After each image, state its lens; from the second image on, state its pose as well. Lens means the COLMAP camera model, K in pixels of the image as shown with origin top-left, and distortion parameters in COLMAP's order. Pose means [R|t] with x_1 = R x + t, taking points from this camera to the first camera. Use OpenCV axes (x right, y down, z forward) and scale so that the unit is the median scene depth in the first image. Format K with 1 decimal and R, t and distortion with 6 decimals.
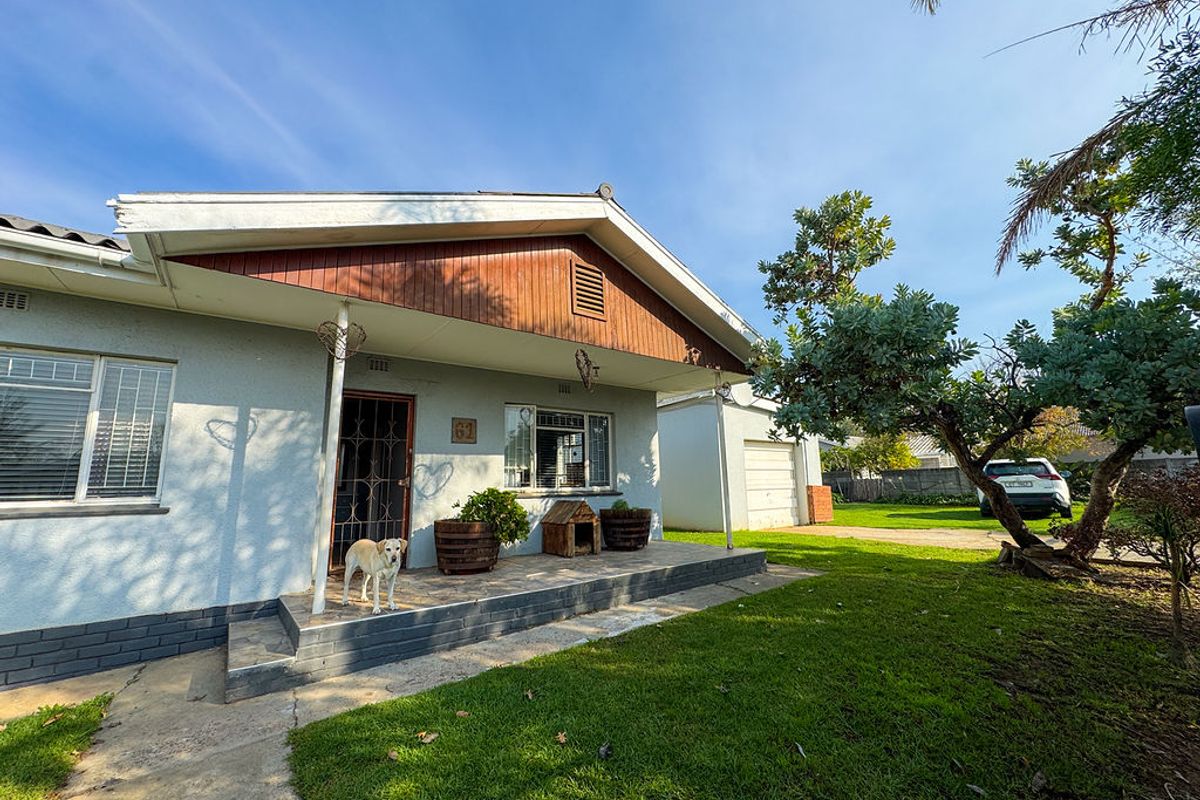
lens RADIAL K [[491.7, 0, 600.6], [0, 491.7, 399.5], [0, 0, 1]] dist [0.001680, 0.000069]
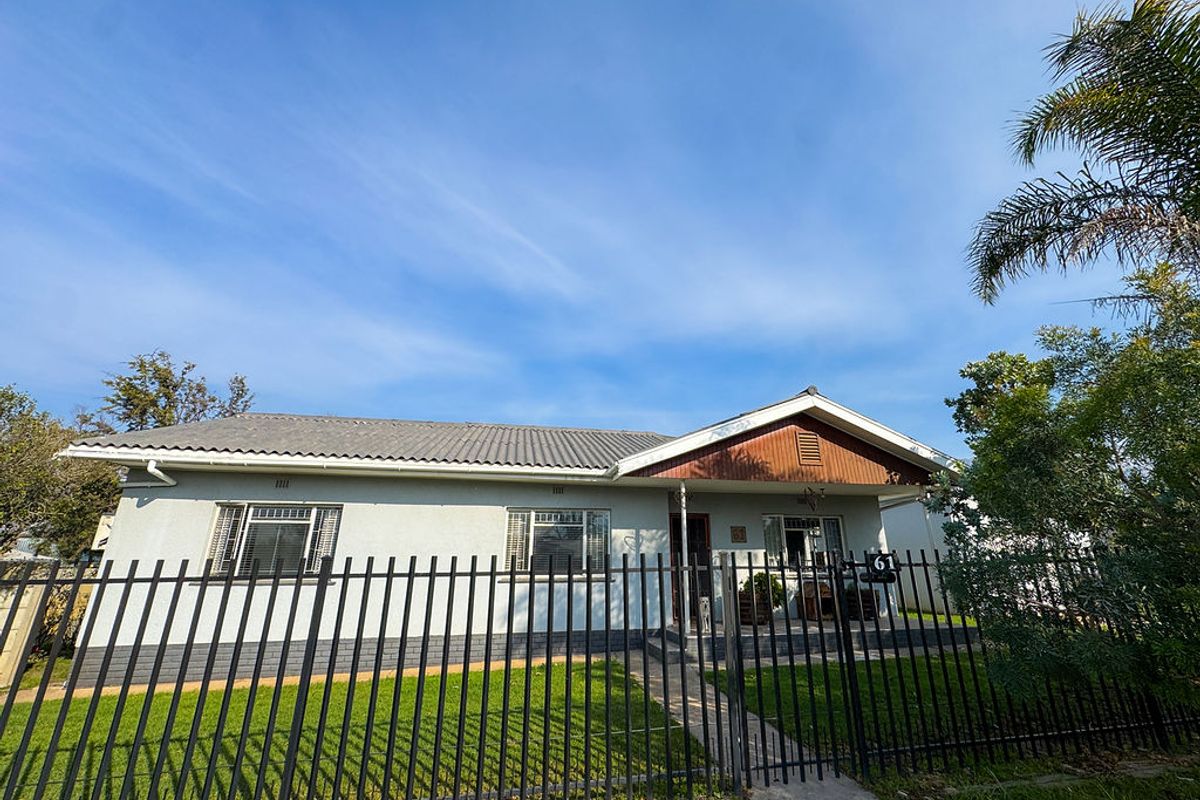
lens RADIAL K [[491.7, 0, 622.1], [0, 491.7, 399.5], [0, 0, 1]] dist [0.001680, 0.000069]
pose [[0.904009, -0.121837, -0.409785, 0.094137], [0.060342, 0.985298, -0.159831, -0.140880], [0.423233, 0.119761, 0.898071, -0.680150]]
